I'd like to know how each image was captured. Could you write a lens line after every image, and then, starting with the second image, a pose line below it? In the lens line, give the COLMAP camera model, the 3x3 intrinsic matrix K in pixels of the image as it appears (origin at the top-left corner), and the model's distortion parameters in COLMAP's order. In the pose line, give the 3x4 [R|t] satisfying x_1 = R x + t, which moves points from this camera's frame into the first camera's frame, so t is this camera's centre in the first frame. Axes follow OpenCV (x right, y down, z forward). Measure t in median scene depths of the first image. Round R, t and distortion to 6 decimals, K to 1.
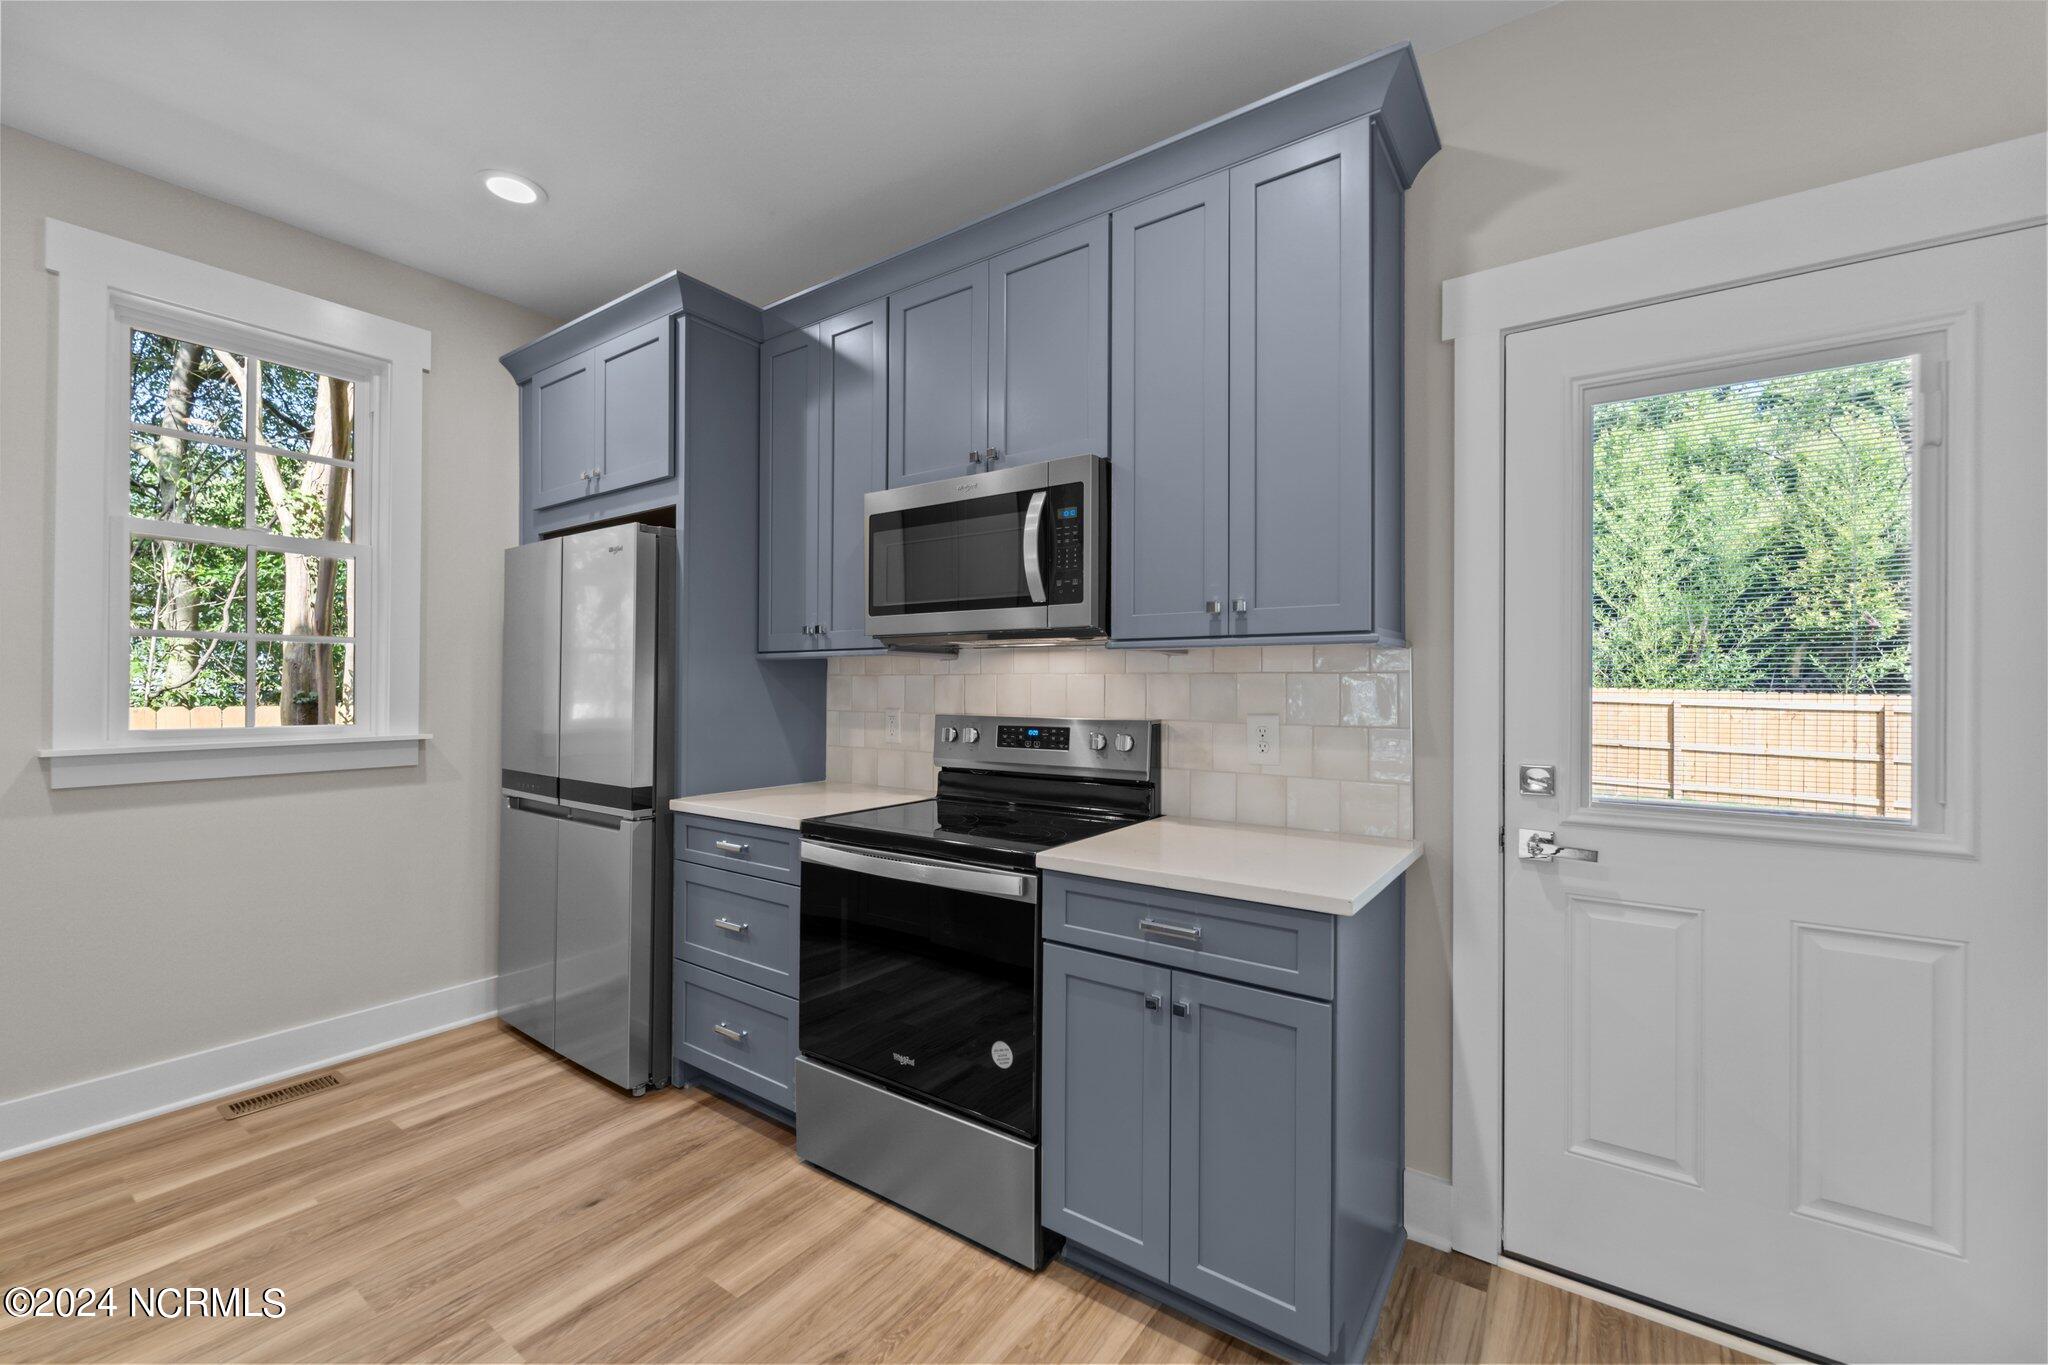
lens RADIAL K [[836.7, 0, 1018.7], [0, 836.7, 676.5], [0, 0, 1]] dist [0.000806, -0.000440]
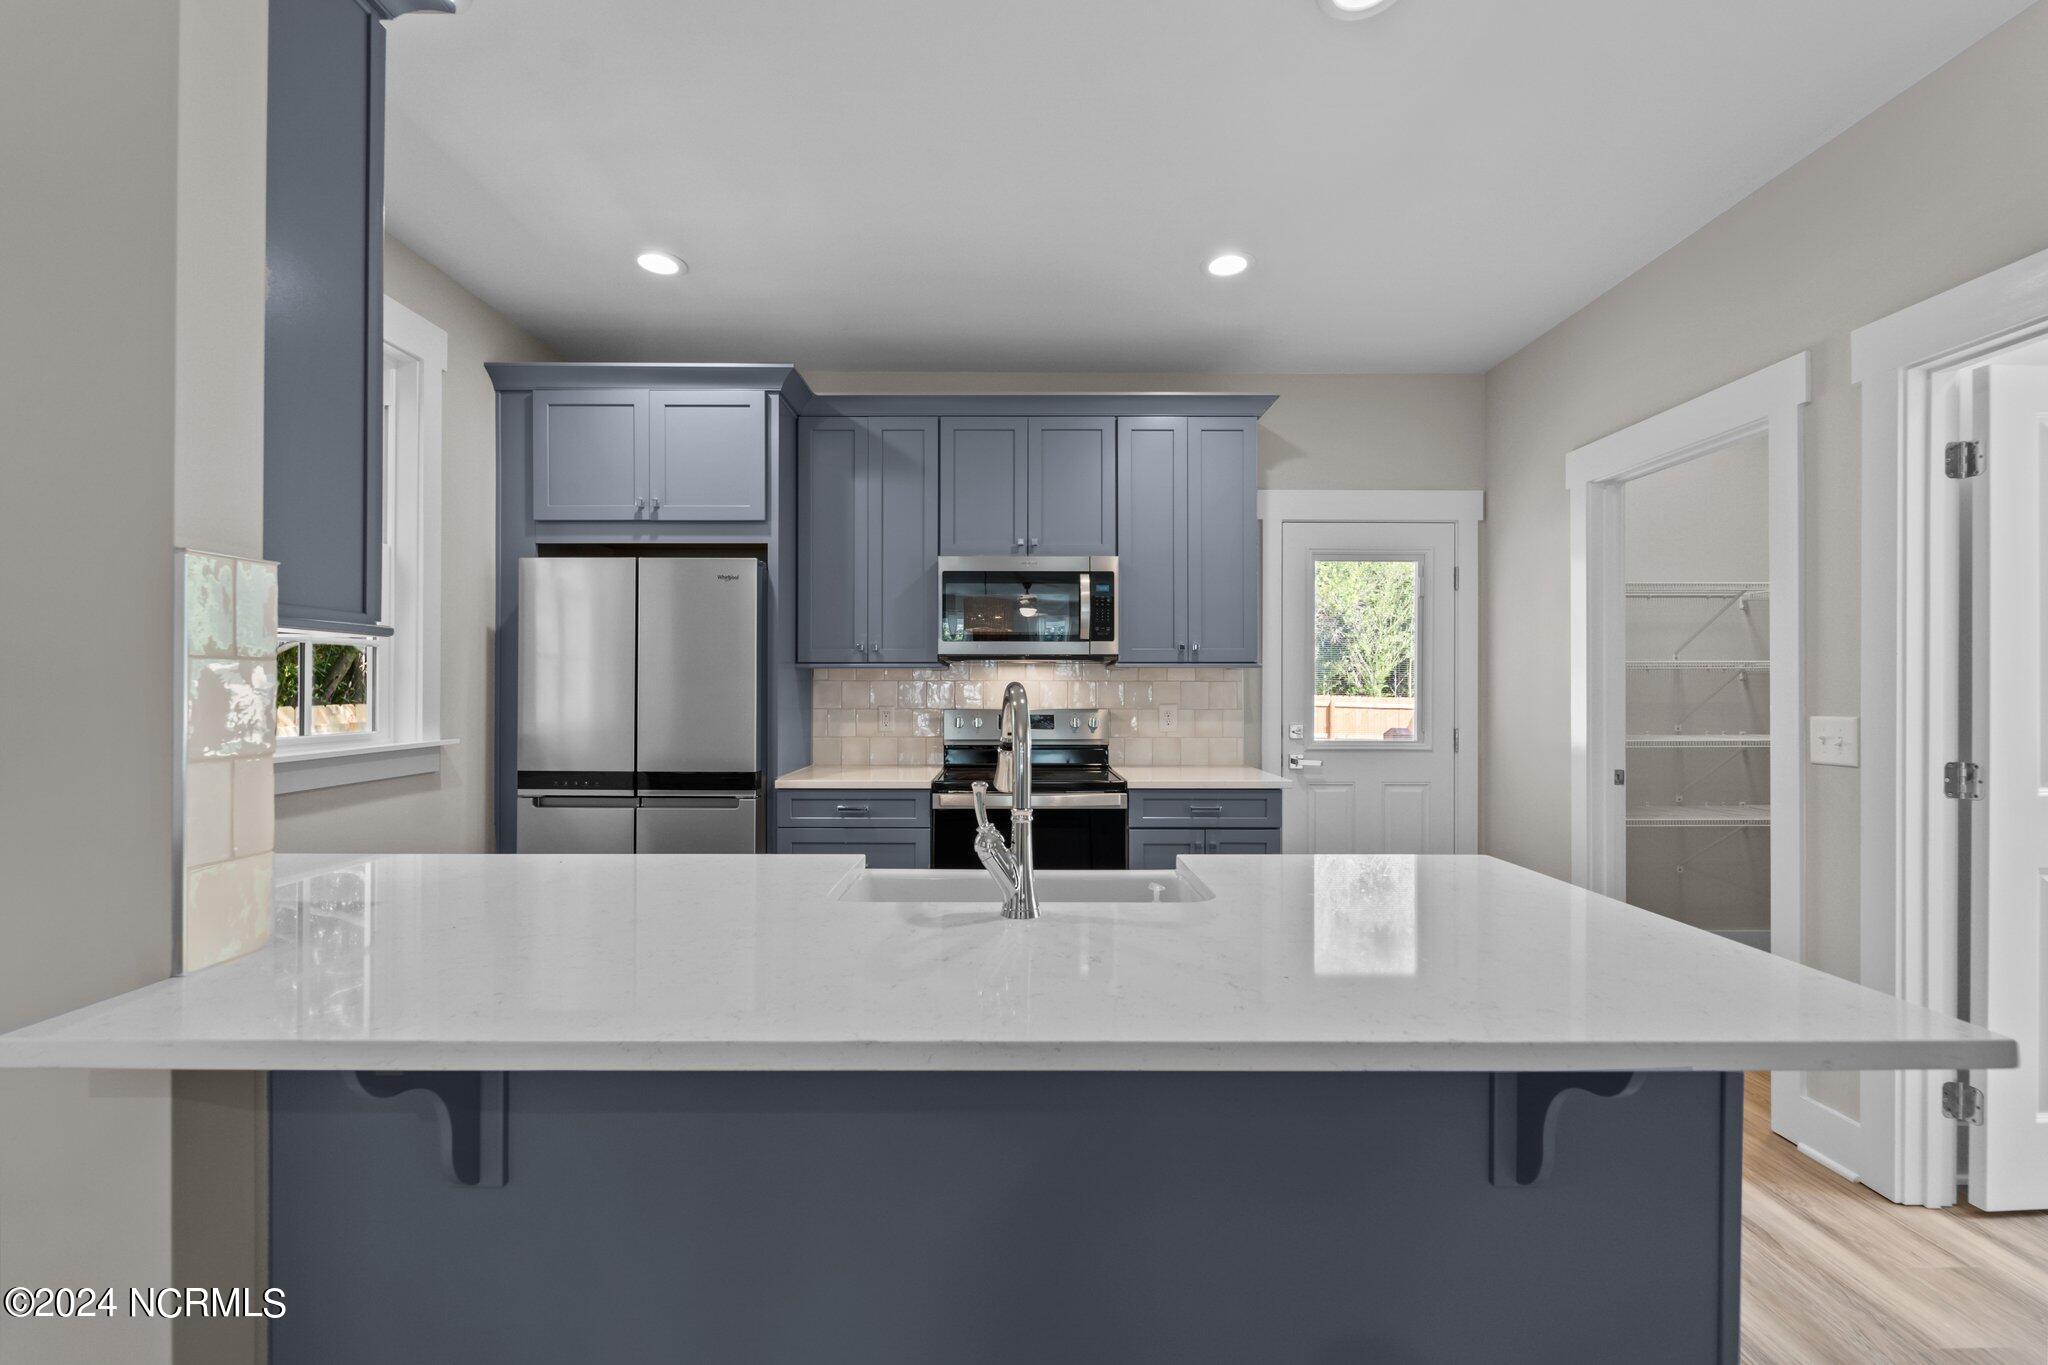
lens RADIAL K [[836.7, 0, 1018.7], [0, 836.7, 676.5], [0, 0, 1]] dist [0.000806, -0.000440]
pose [[0.808258, 0.005610, 0.588801, -0.996633], [-0.003888, 0.999984, -0.004190, -0.005412], [-0.588815, 0.001097, 0.808267, -0.264000]]
